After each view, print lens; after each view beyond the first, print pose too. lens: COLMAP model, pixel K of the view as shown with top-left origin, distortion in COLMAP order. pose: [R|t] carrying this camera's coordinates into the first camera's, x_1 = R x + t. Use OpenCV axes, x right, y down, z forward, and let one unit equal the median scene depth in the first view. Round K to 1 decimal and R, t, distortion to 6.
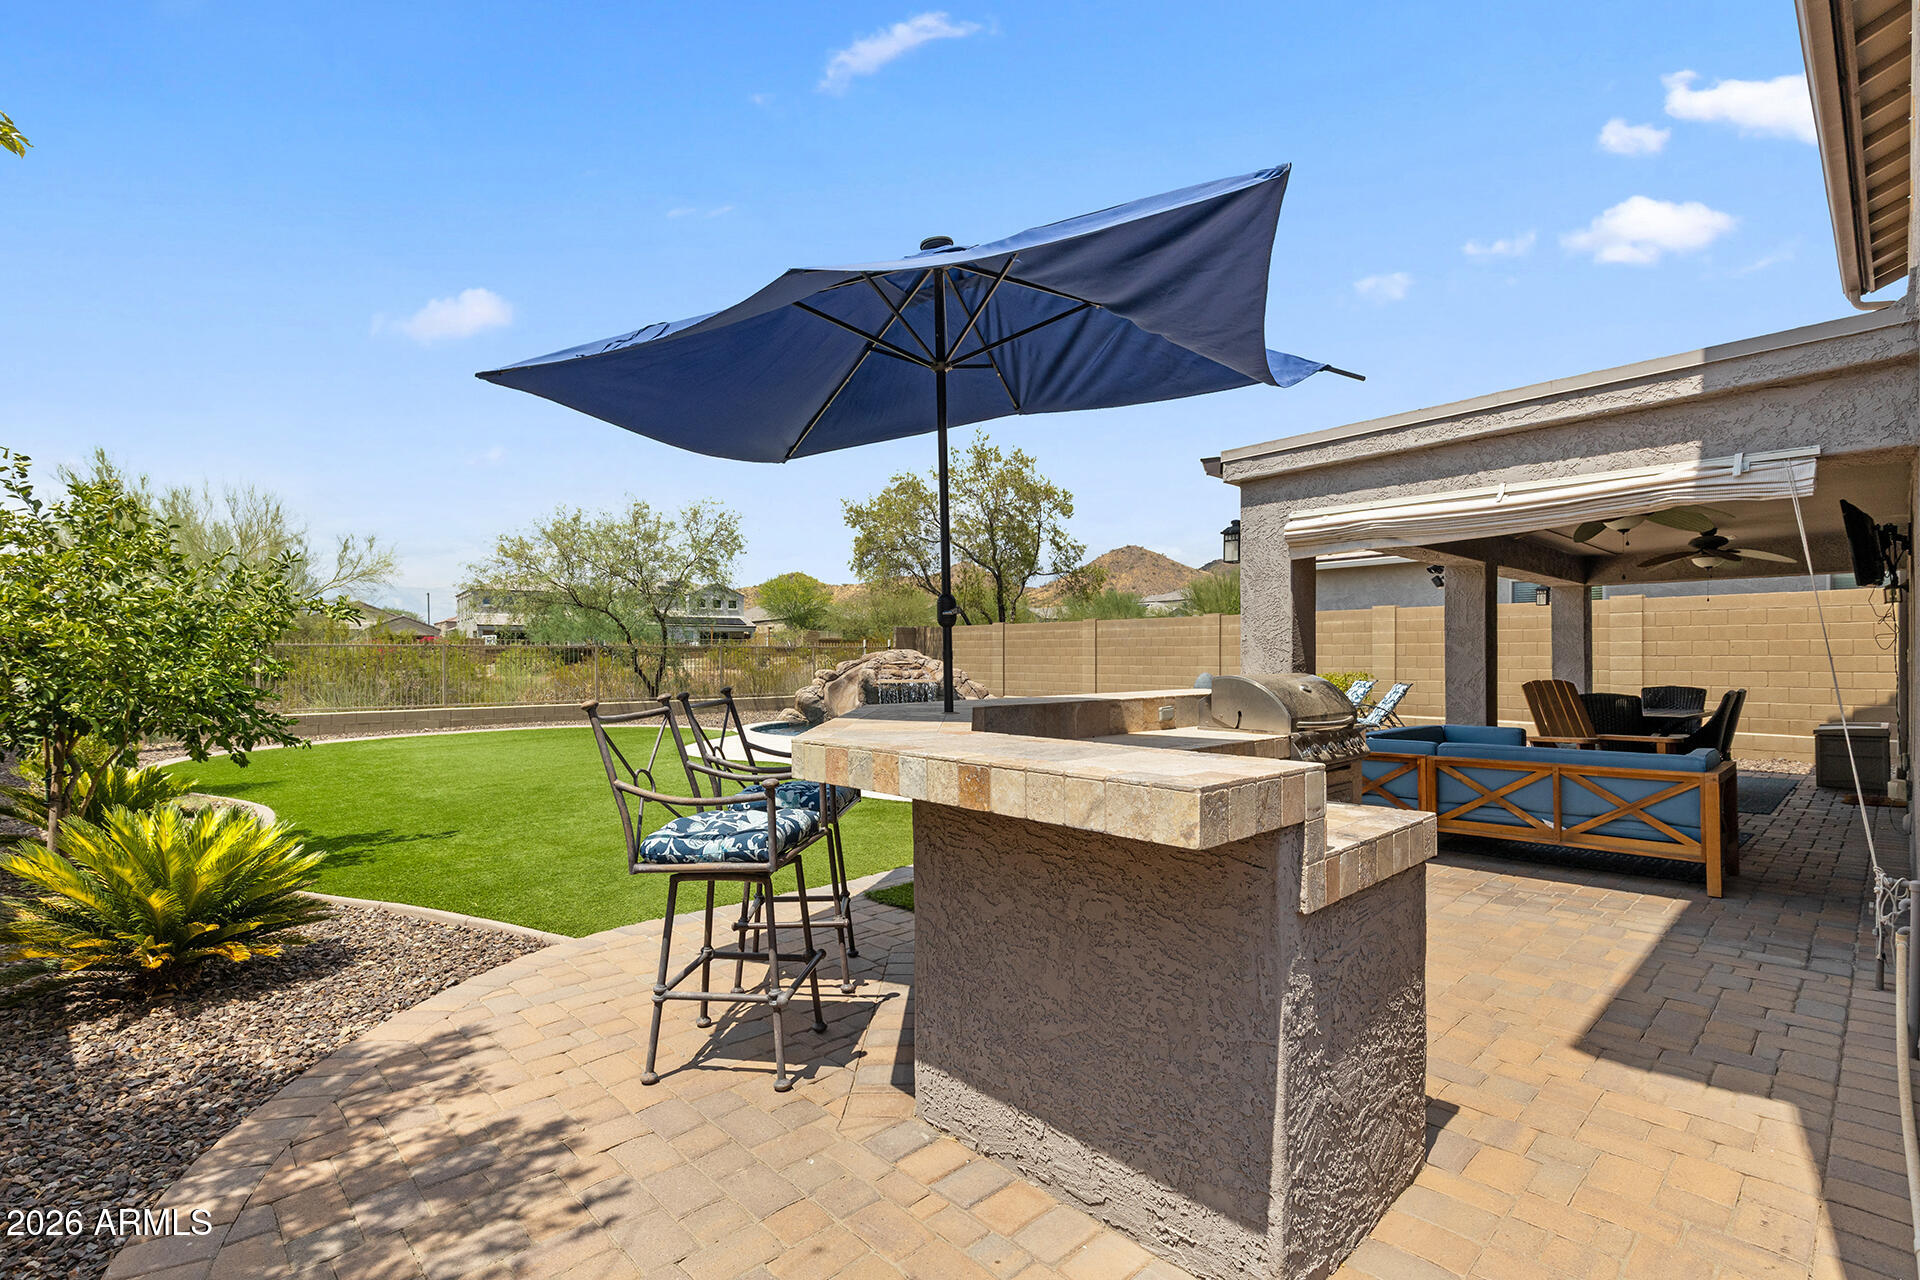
lens RADIAL K [[898.6, 0, 963.5], [0, 898.6, 665.5], [0, 0, 1]] dist [-0.003558, -0.000724]
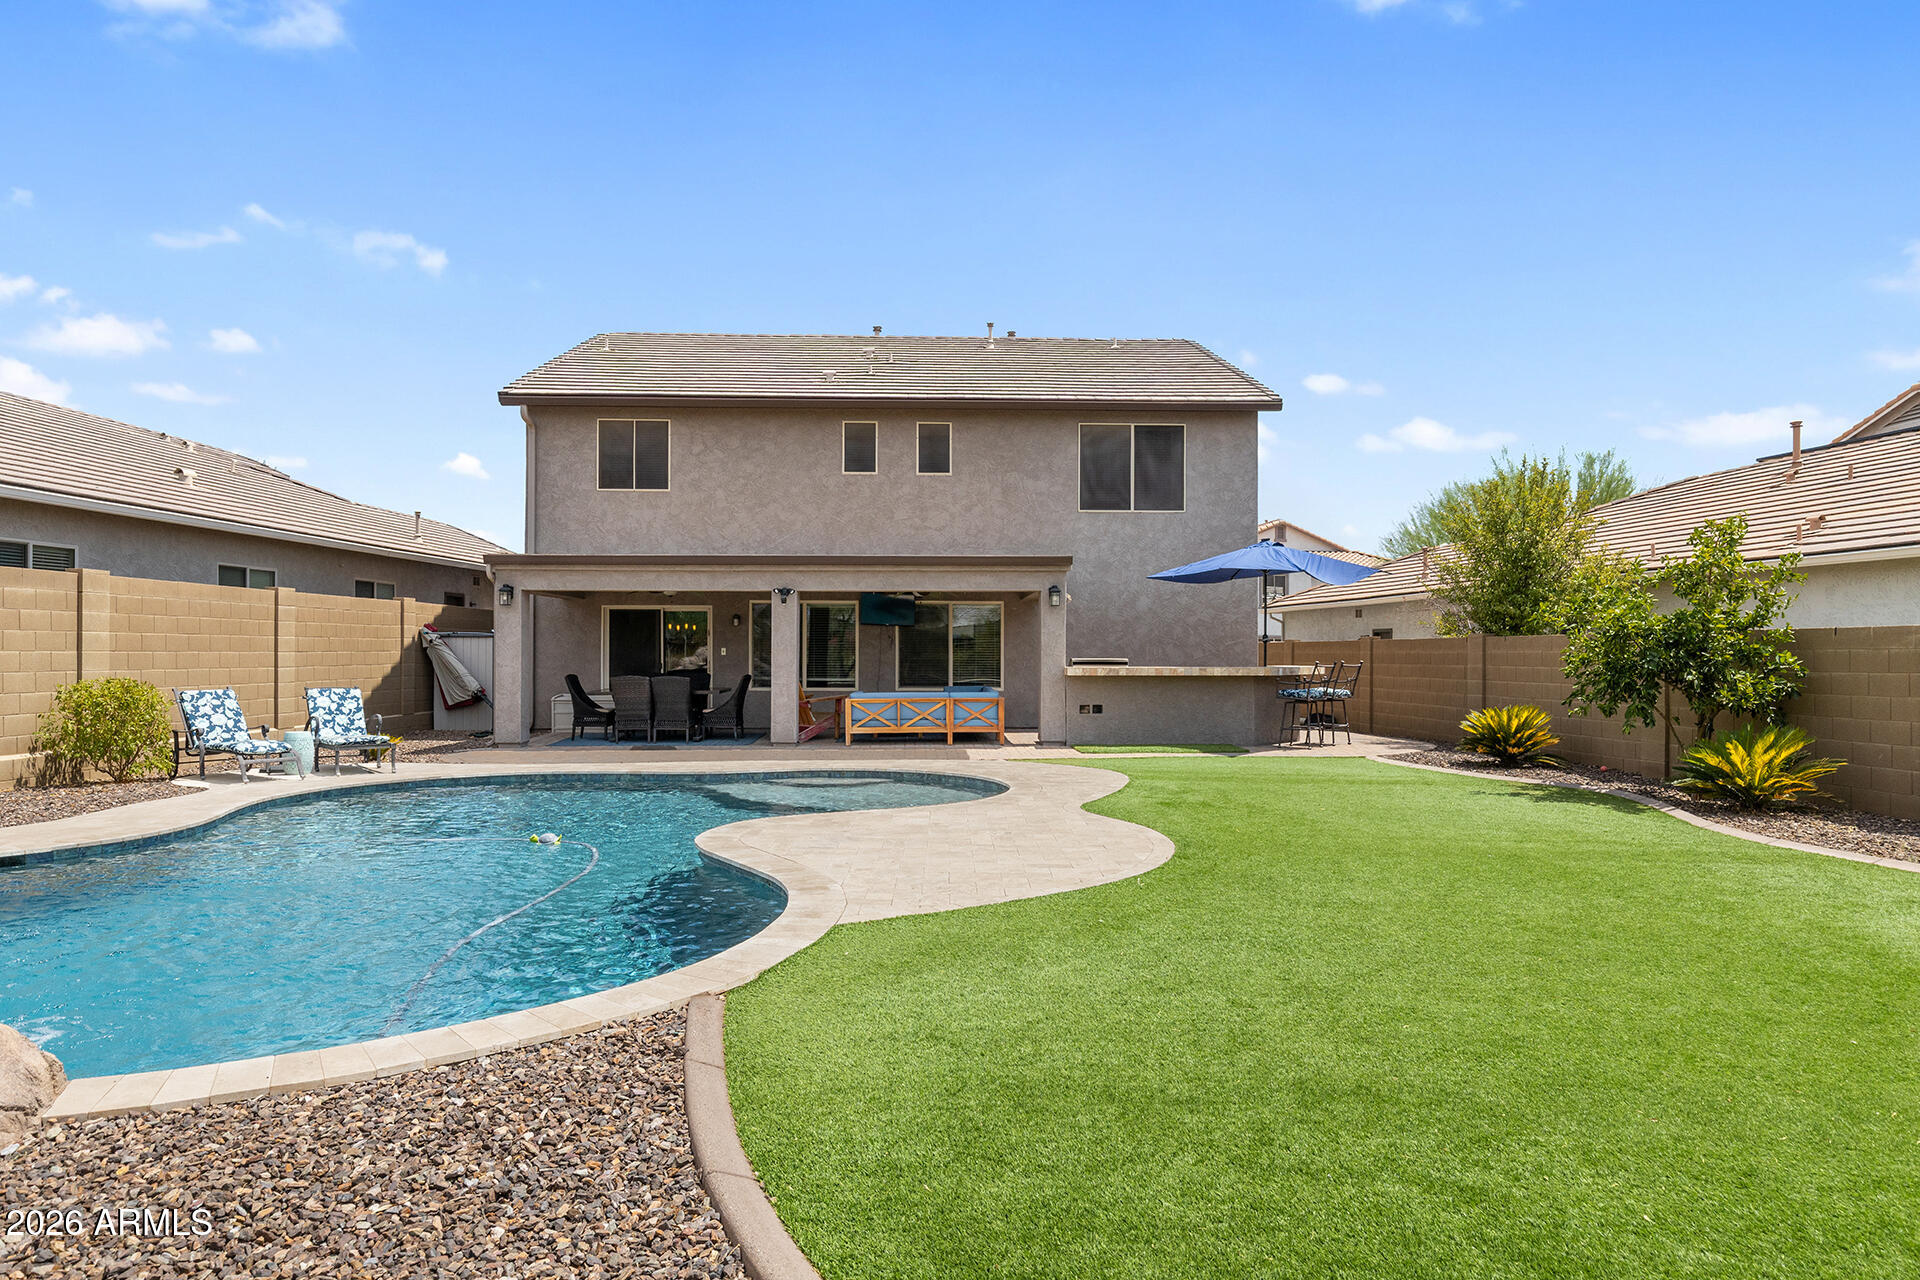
lens RADIAL K [[1169.4, 0, 952.0], [0, 1169.4, 654.3], [0, 0, 1]] dist [-0.003279, 0.000046]
pose [[-0.751533, -0.000527, 0.659695, -0.343863], [0.006547, 0.999944, 0.008257, -0.007647], [-0.659663, 0.010524, -0.751488, 0.840374]]
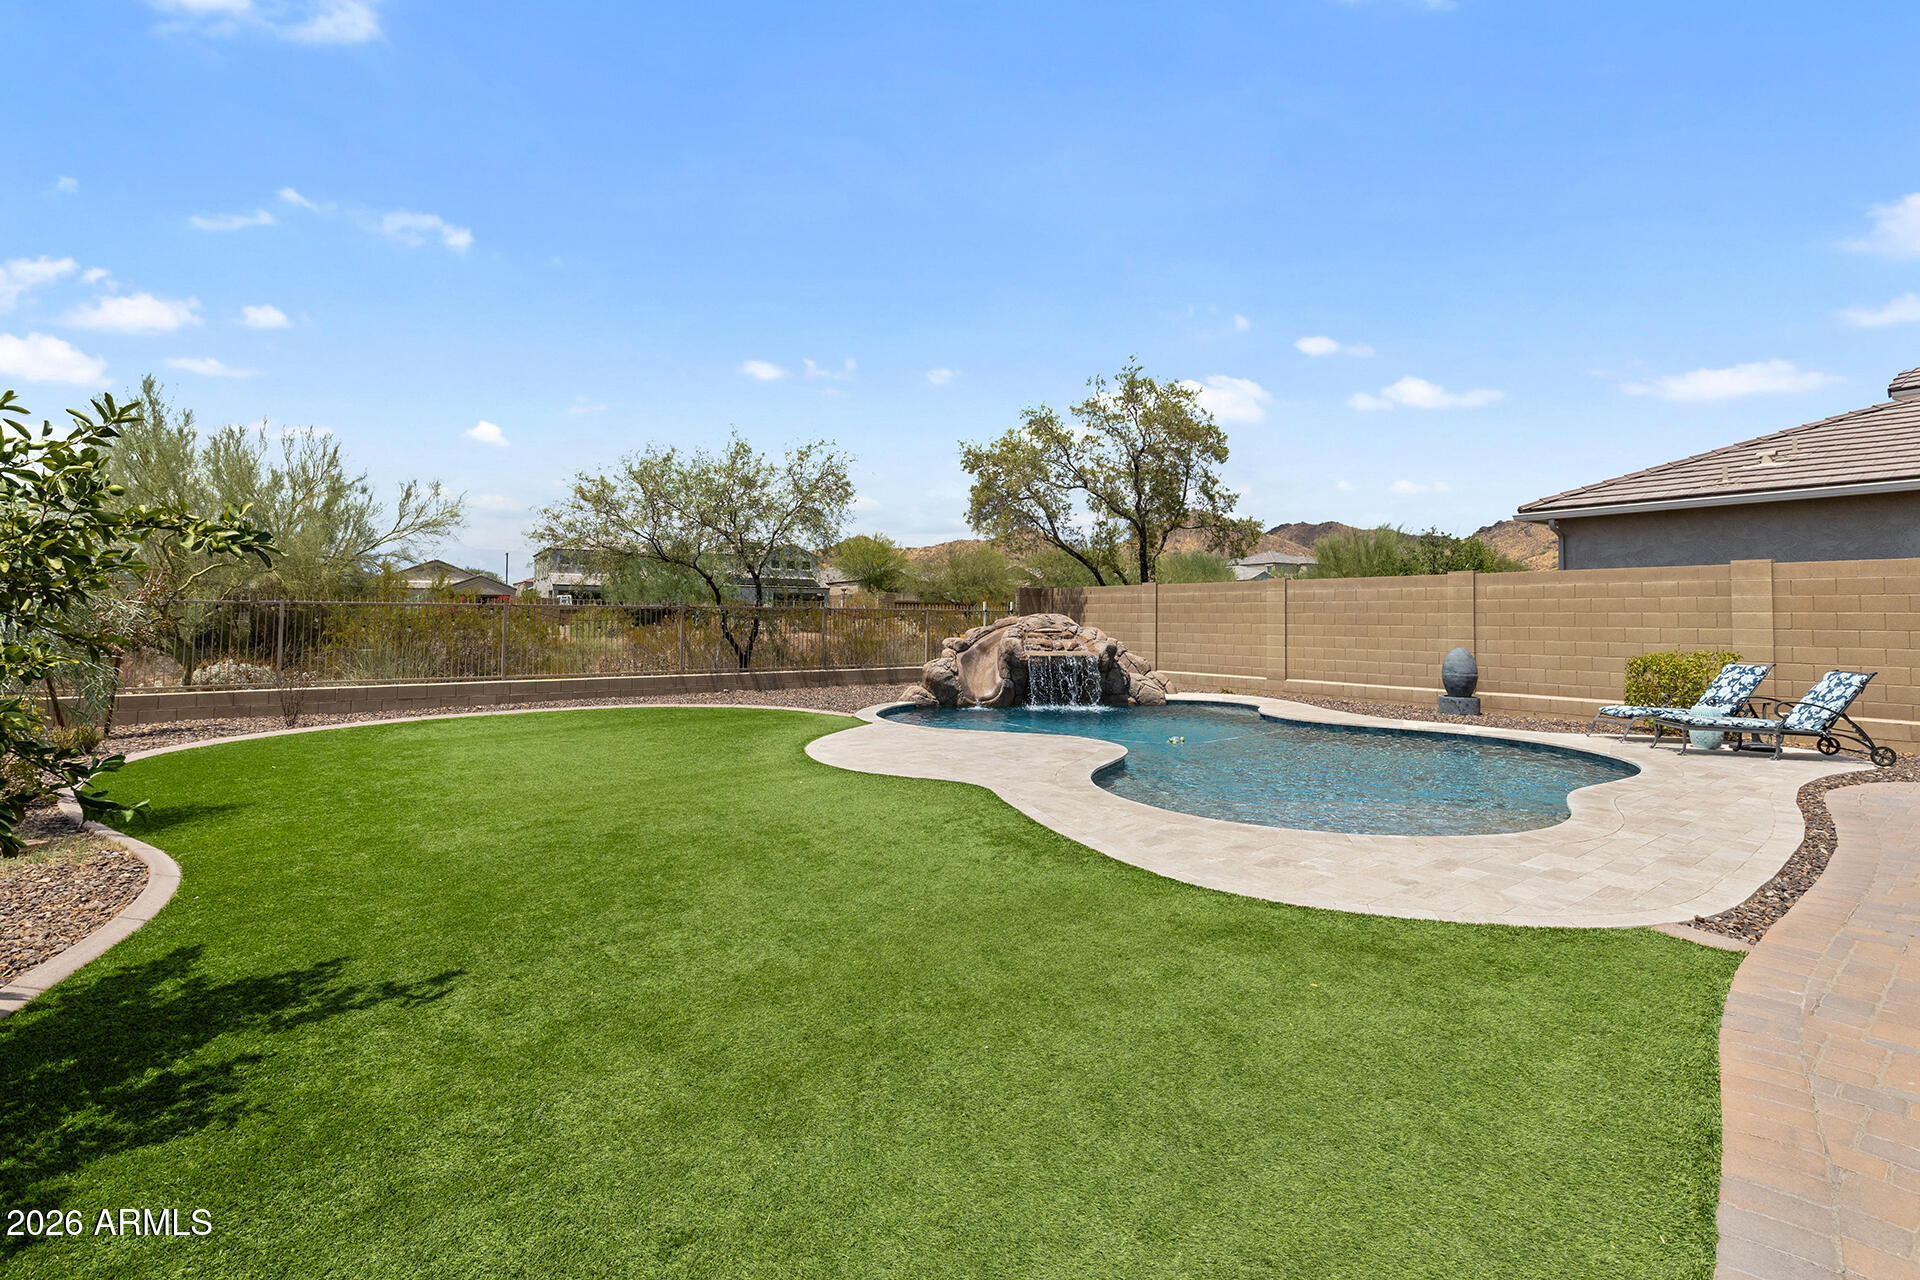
lens RADIAL K [[872.5, 0, 966.8], [0, 872.5, 559.8], [0, 0, 1]] dist [0.004929, -0.000942]
pose [[0.998402, 0.004000, -0.056375, -0.088379], [-0.008397, 0.996920, -0.077972, -0.003915], [0.055889, 0.078321, 0.995360, 0.177652]]
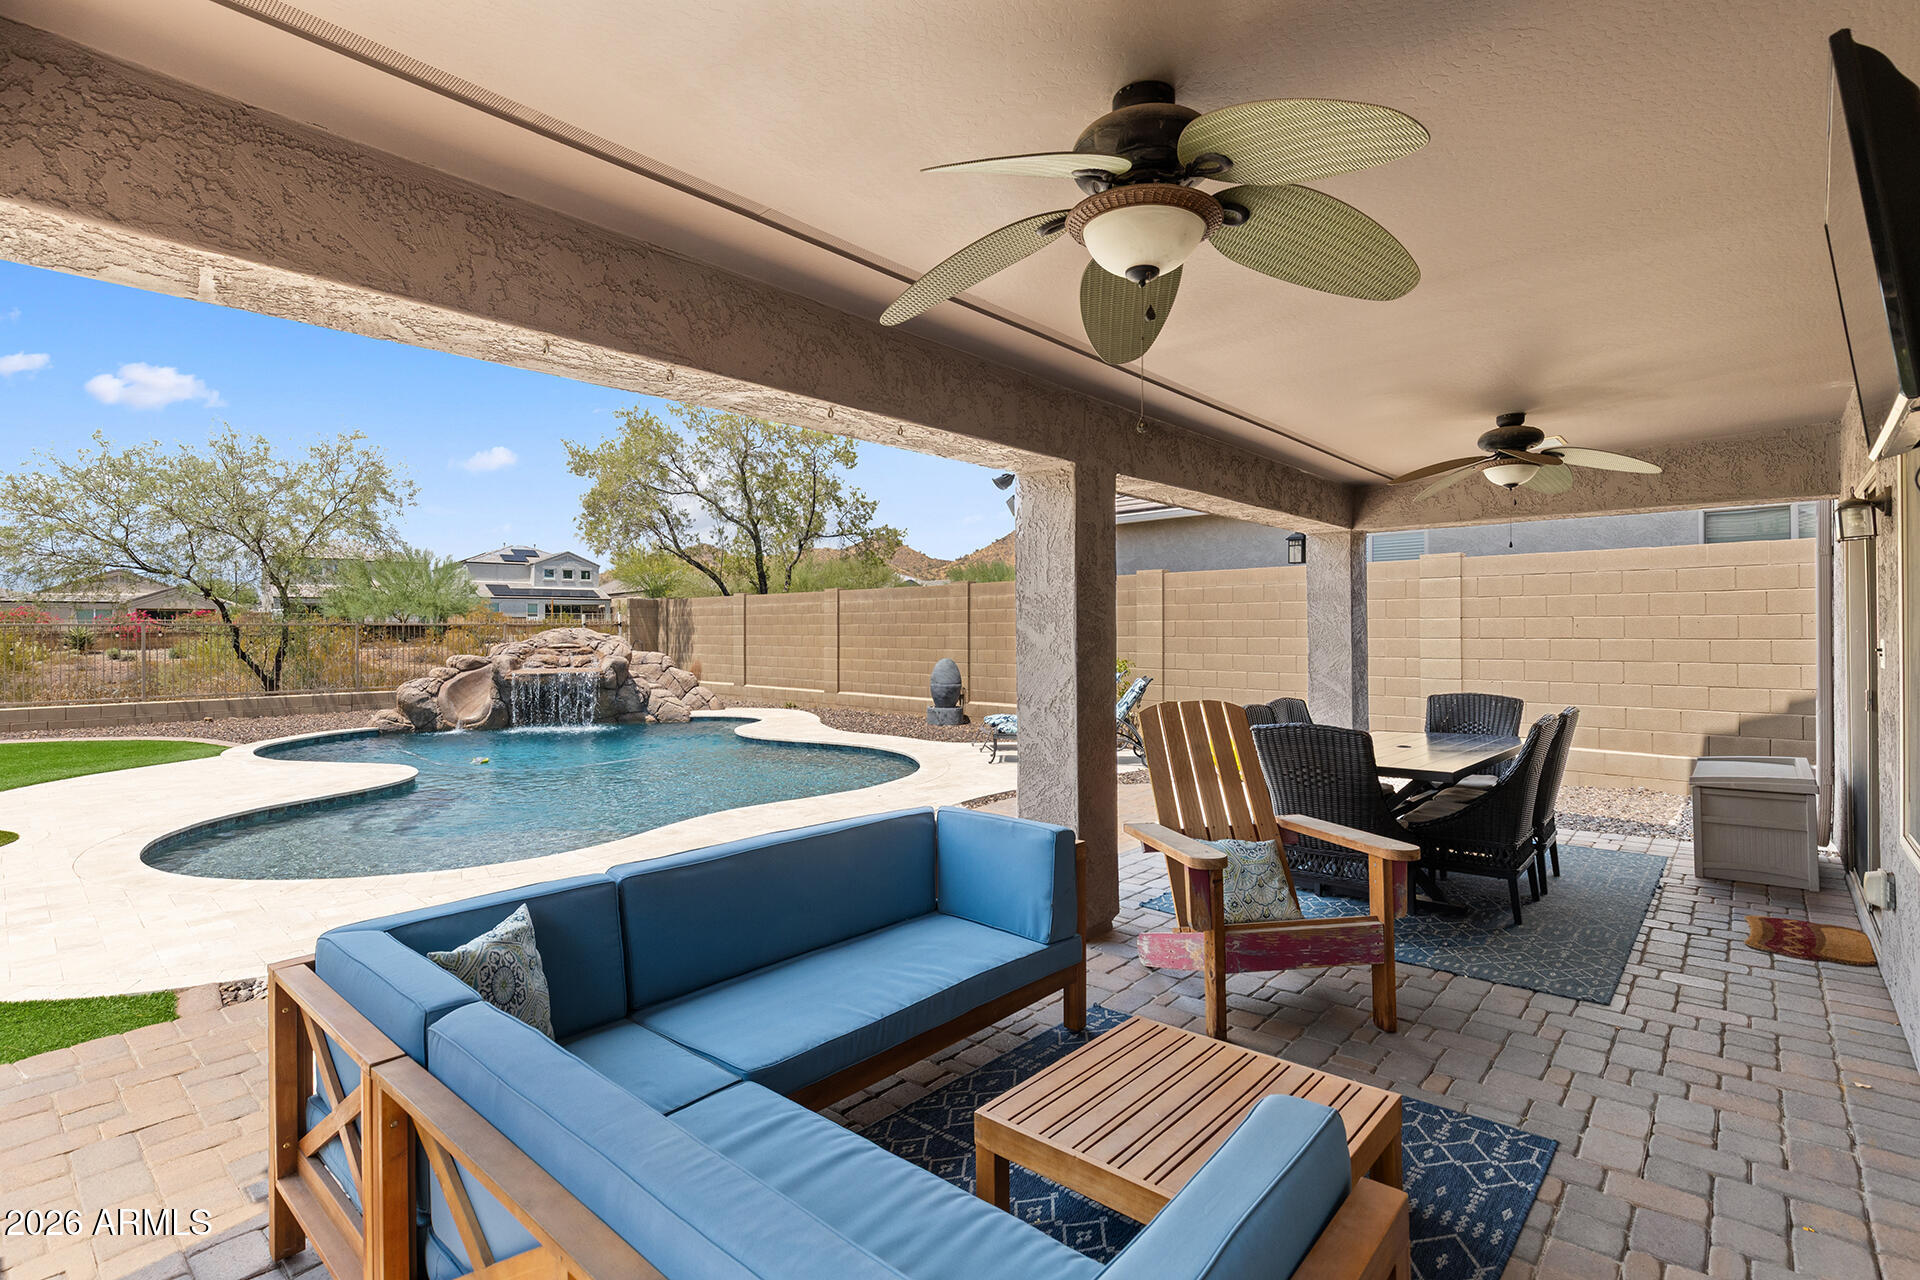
lens RADIAL K [[898.6, 0, 968.7], [0, 898.6, 627.0], [0, 0, 1]] dist [-0.003558, -0.000724]
pose [[0.995910, -0.003599, 0.090280, 0.173794], [0.004775, 0.999906, -0.012817, -0.006811], [-0.090225, 0.013195, 0.995834, 0.186932]]
